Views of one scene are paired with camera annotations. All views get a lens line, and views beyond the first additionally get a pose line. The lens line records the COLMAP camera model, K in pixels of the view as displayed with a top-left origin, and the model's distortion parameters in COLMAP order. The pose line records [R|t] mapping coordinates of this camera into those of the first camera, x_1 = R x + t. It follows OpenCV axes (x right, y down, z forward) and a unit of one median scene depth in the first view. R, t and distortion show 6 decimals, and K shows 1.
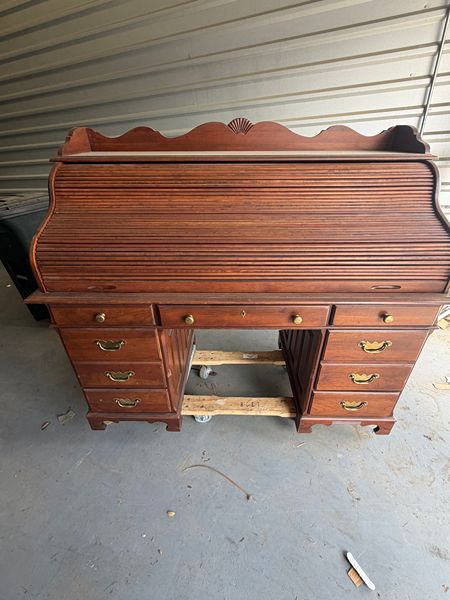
lens RADIAL K [[277.1, 0, 222.7], [0, 277.1, 301.8], [0, 0, 1]] dist [0.003985, 0.000899]
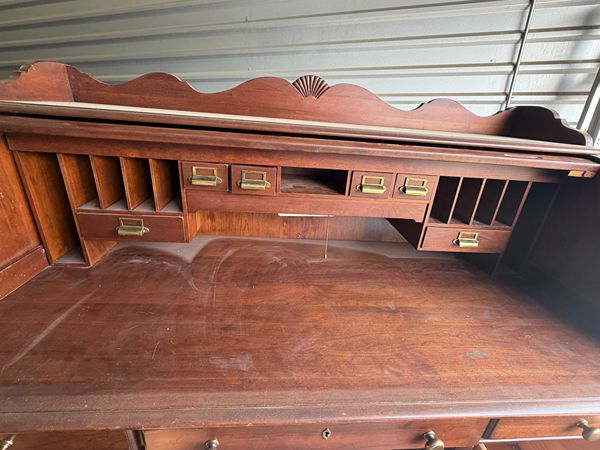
lens RADIAL K [[277.1, 0, 303.3], [0, 277.1, 224.3], [0, 0, 1]] dist [0.003985, 0.000899]
pose [[0.993308, 0.043730, 0.106901, -0.013178], [-0.026697, 0.987419, -0.155855, -0.182103], [-0.112372, 0.151958, 0.981978, 0.364691]]
